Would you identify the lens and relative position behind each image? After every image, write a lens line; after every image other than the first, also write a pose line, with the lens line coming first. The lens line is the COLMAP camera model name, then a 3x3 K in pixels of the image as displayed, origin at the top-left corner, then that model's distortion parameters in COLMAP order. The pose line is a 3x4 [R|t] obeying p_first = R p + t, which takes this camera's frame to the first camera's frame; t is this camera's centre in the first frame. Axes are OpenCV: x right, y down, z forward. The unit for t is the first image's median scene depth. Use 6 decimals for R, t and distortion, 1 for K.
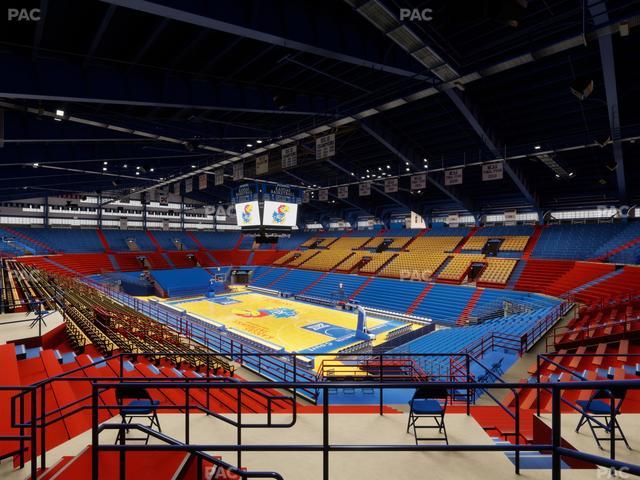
lens RADIAL K [[319.9, 0, 320.8], [0, 319.9, 240.5], [0, 0, 1]] dist [-0.000403, -0.000186]
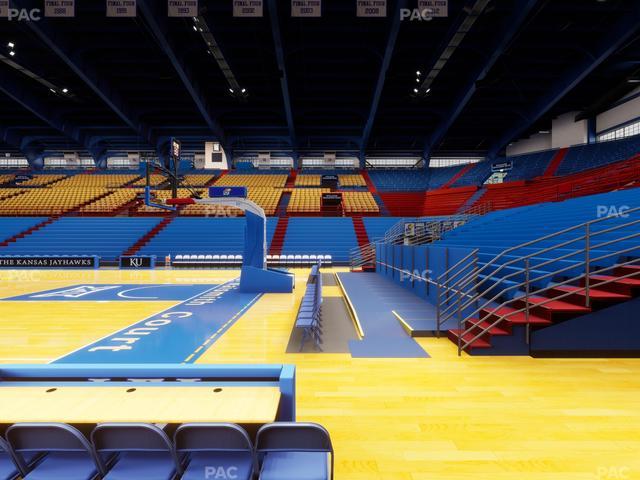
lens RADIAL K [[319.9, 0, 323.1], [0, 319.9, 239.5], [0, 0, 1]] dist [-0.000403, -0.000186]
pose [[0.706638, 0.002026, 0.707572, -0.030631], [0.001671, 0.999988, -0.004532, 0.122185], [-0.707573, 0.004385, 0.706627, 0.333810]]
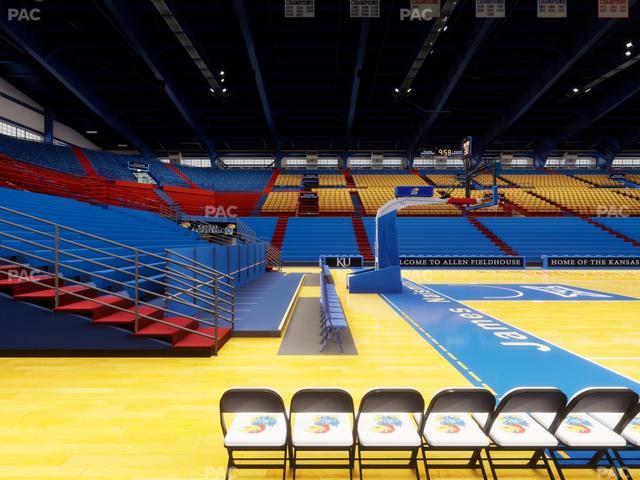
lens RADIAL K [[319.9, 0, 318.4], [0, 319.9, 239.3], [0, 0, 1]] dist [-0.000403, -0.000186]
pose [[0.708894, 0.003282, 0.705307, -0.429700], [0.000504, 0.999987, -0.005160, 0.121600], [-0.705315, 0.004013, 0.708883, 0.731231]]
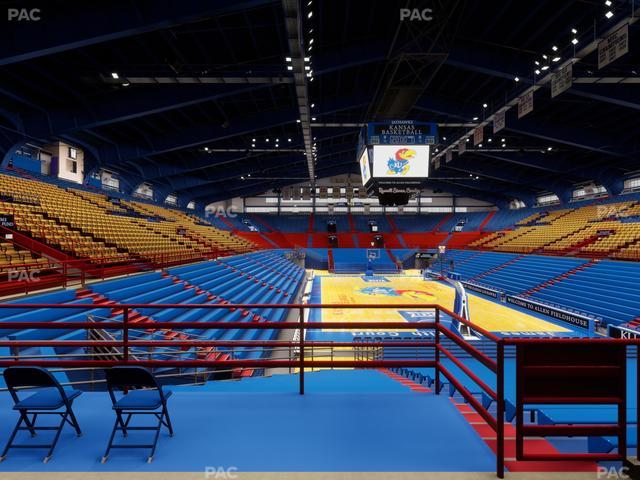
lens RADIAL K [[319.9, 0, 319.4], [0, 319.9, 240.2], [0, 0, 1]] dist [-0.000403, -0.000186]
pose [[0.705058, 0.000453, -0.709150, 0.168910], [-0.001508, 0.999998, -0.000859, 0.063965], [0.709148, 0.001675, 0.705057, 0.208597]]
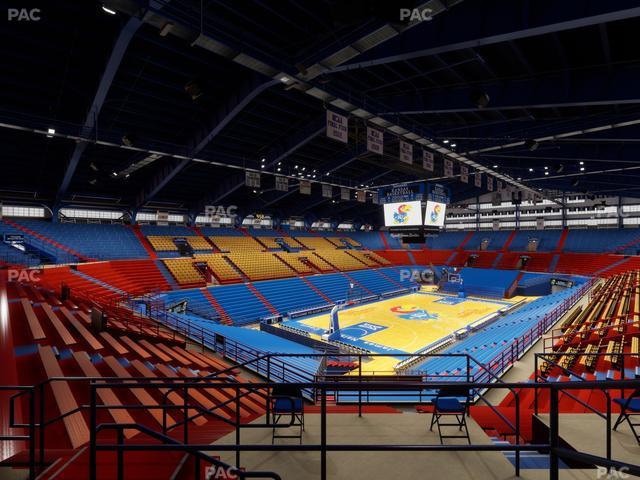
lens RADIAL K [[319.9, 0, 320.4], [0, 319.9, 241.1], [0, 0, 1]] dist [-0.000403, -0.000186]
pose [[-0.002900, 0.003416, -0.999990, 0.545344], [-0.001541, 0.999993, 0.003421, -0.000562], [0.999995, 0.001551, -0.002894, 0.463676]]
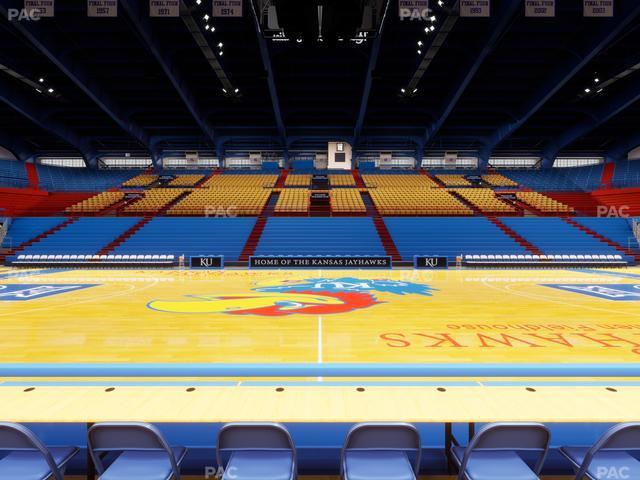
lens RADIAL K [[319.9, 0, 324.4], [0, 319.9, 240.0], [0, 0, 1]] dist [-0.000403, -0.000186]
pose [[0.706965, 0.000738, 0.707248, -0.224473], [0.001849, 0.999994, -0.002892, 0.121733], [-0.707246, 0.003352, 0.706959, 0.527226]]
